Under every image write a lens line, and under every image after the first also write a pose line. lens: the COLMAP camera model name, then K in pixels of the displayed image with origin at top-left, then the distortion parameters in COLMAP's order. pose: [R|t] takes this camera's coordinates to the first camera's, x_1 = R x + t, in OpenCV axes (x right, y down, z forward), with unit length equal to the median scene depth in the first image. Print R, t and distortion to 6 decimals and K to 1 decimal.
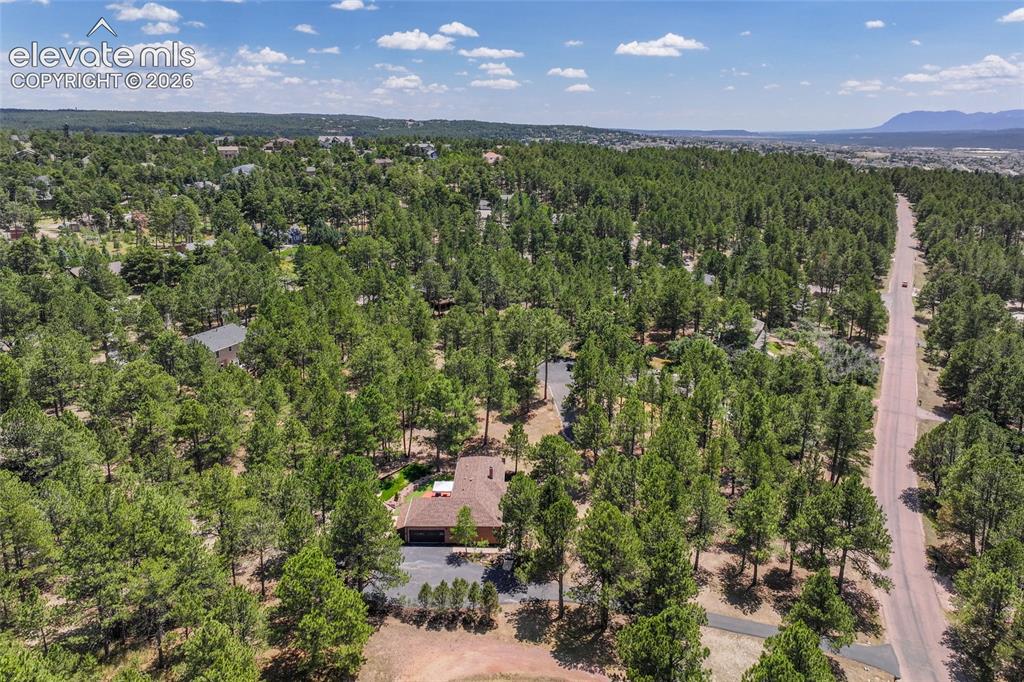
lens RADIAL K [[725.6, 0, 510.7], [0, 725.6, 337.6], [0, 0, 1]] dist [-0.002766, 0.024576]
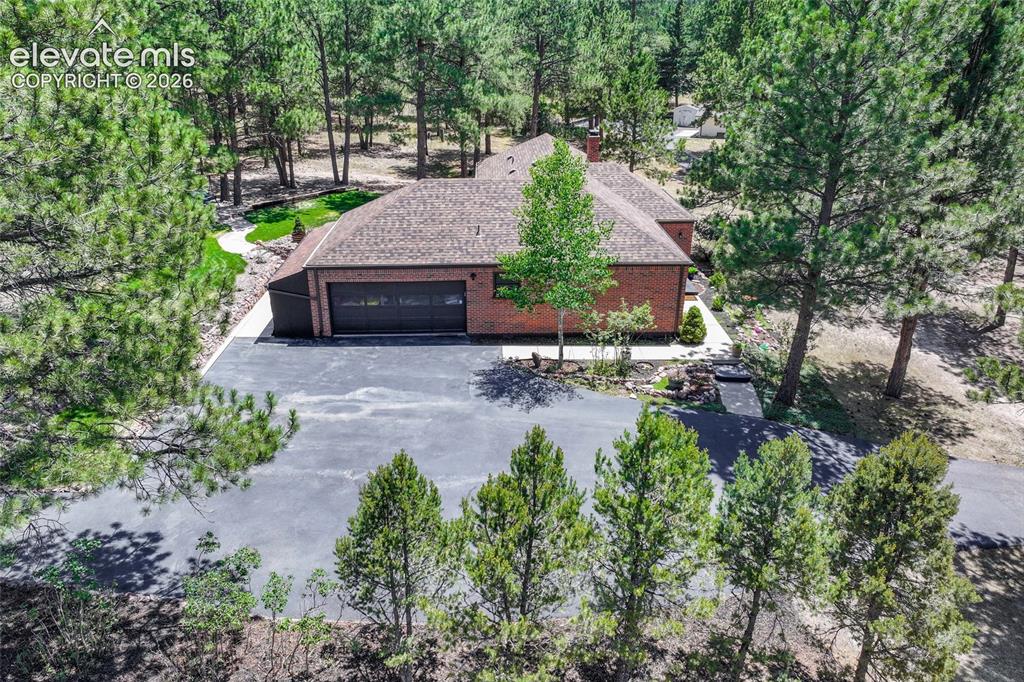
lens RADIAL K [[725.6, 0, 512.7], [0, 725.6, 342.3], [0, 0, 1]] dist [-0.002766, 0.024576]
pose [[0.998567, -0.019605, 0.049789, -0.089774], [0.013924, 0.993611, 0.111994, 0.264549], [-0.051667, -0.111140, 0.992461, 0.761586]]
